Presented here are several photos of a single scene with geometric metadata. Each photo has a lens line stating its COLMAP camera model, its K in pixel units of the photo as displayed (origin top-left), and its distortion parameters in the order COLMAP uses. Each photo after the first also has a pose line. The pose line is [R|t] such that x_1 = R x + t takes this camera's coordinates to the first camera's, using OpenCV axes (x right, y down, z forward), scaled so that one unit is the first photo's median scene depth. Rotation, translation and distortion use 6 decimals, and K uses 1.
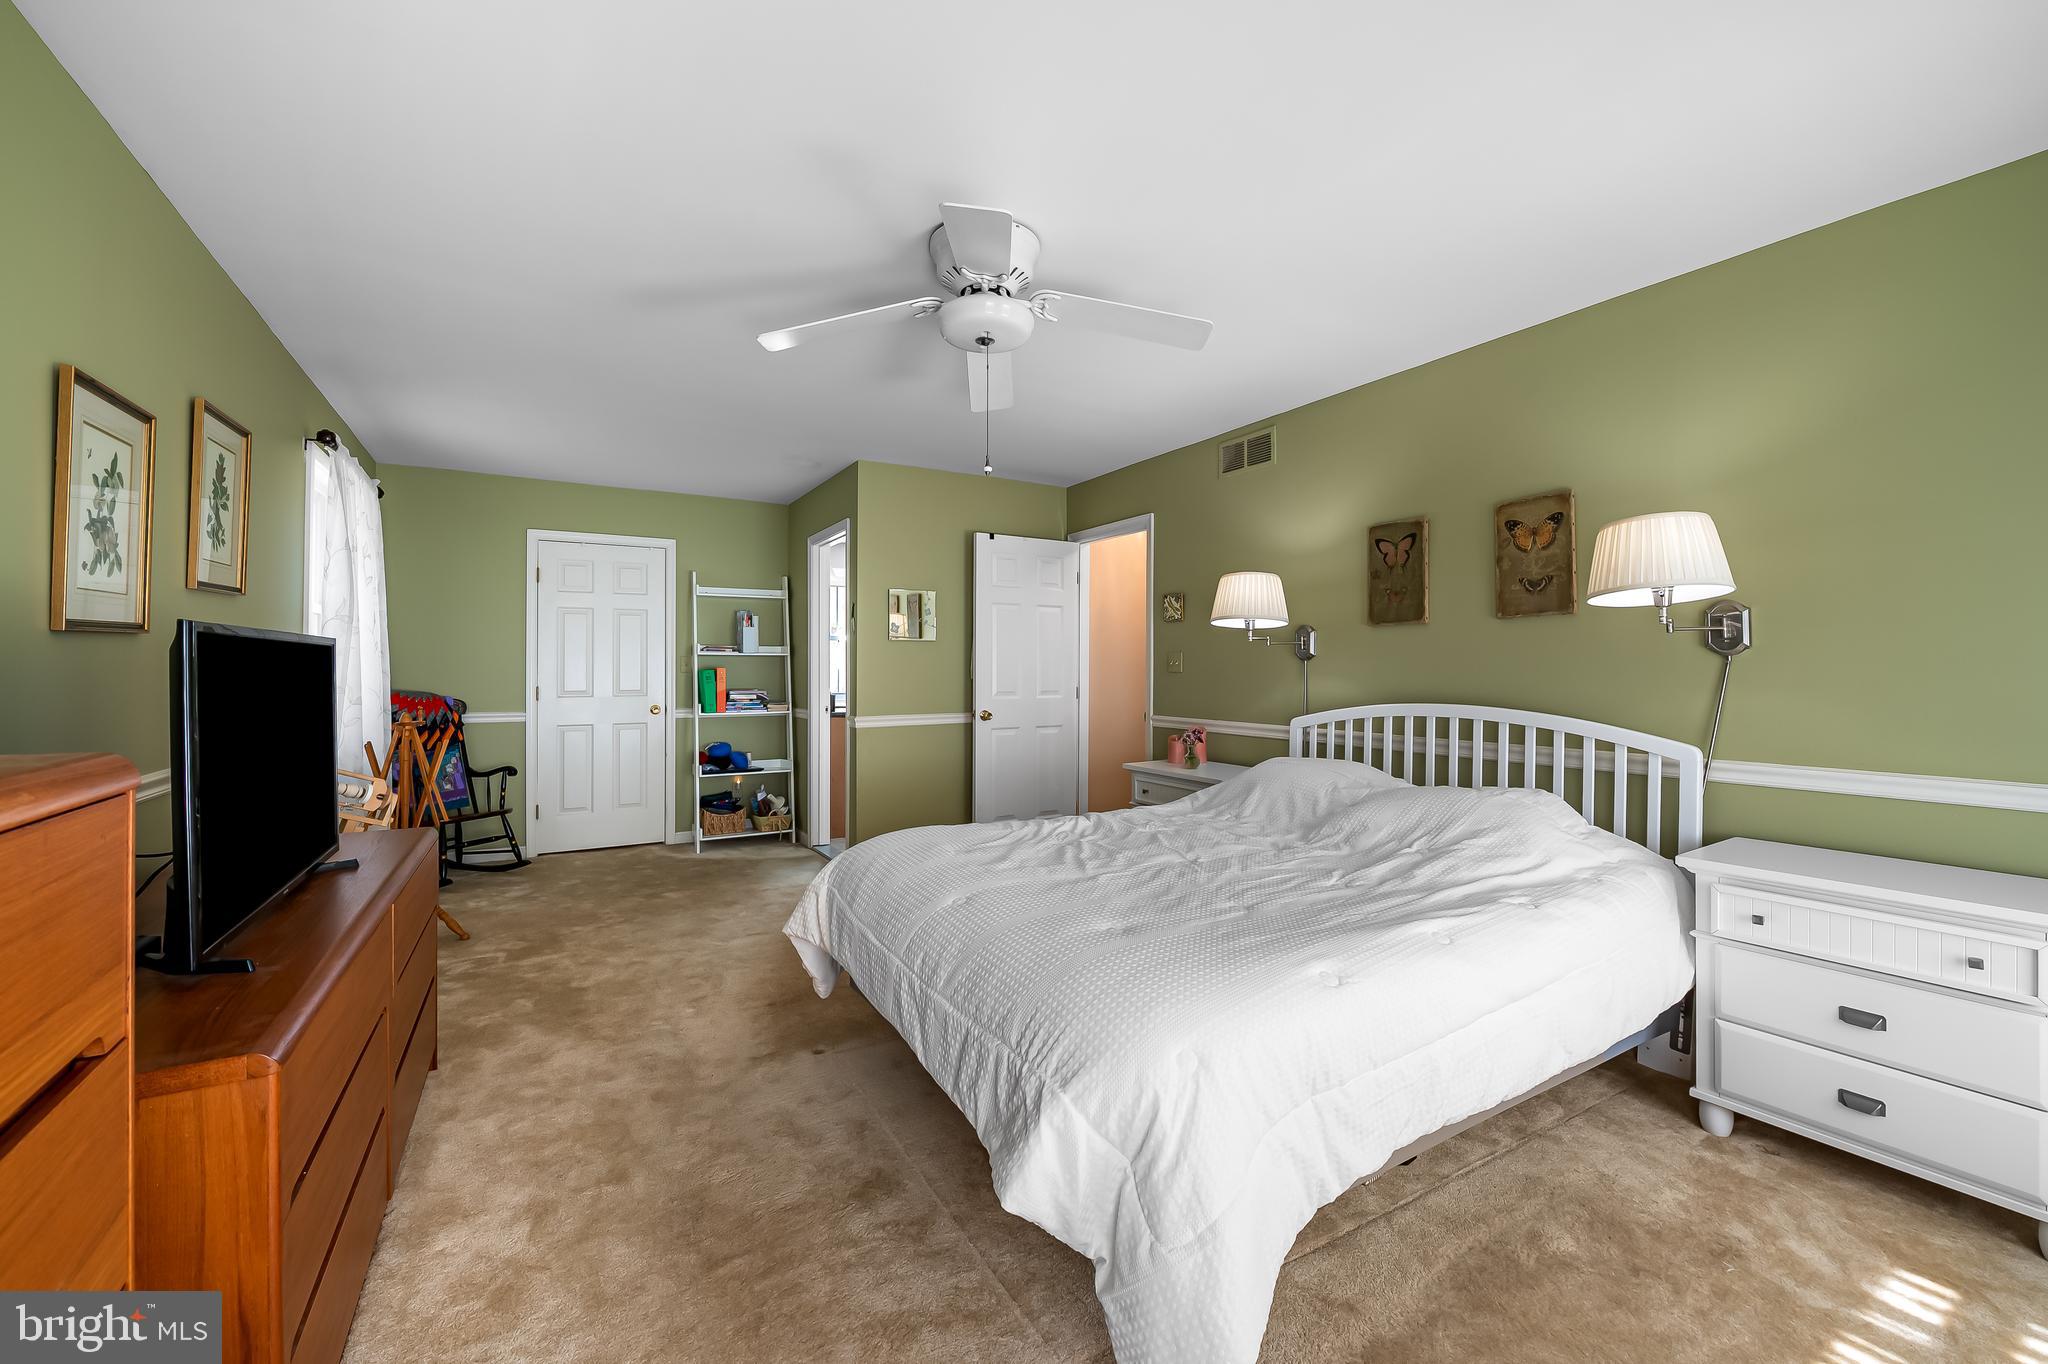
lens RADIAL K [[806.0, 0, 1024.0], [0, 806.0, 682.0], [0, 0, 1]] dist [-0.003335, -0.004833]
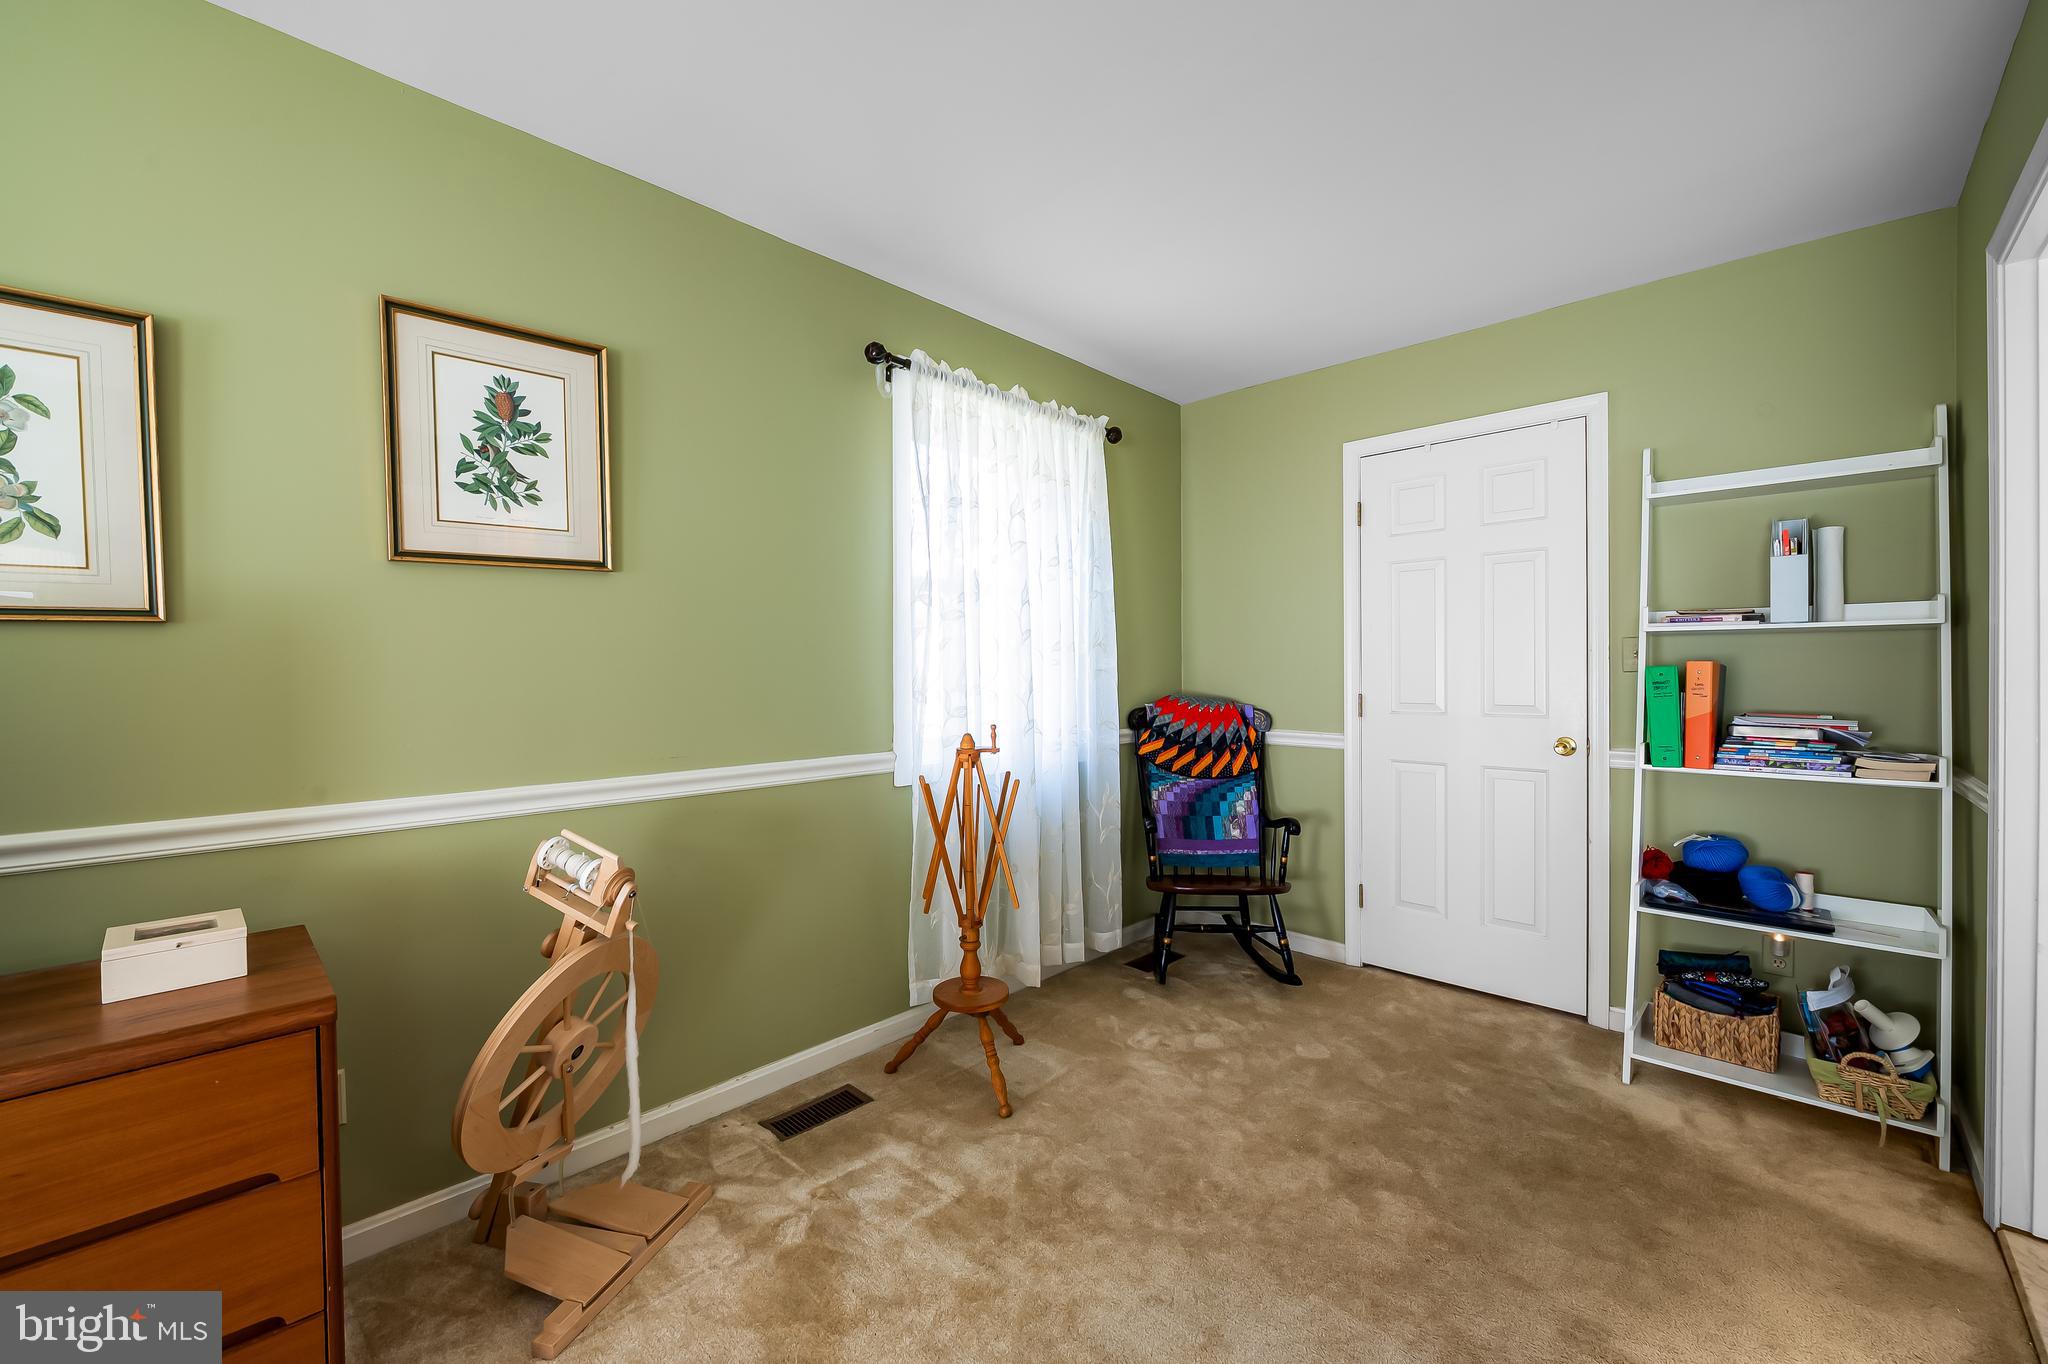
lens RADIAL K [[827.6, 0, 1035.8], [0, 827.6, 656.8], [0, 0, 1]] dist [0.000068, -0.007348]
pose [[0.268450, -0.010831, -0.963233, -0.055369], [-0.005053, 0.999907, -0.012652, -0.012532], [0.963280, 0.008264, 0.268370, 0.556918]]
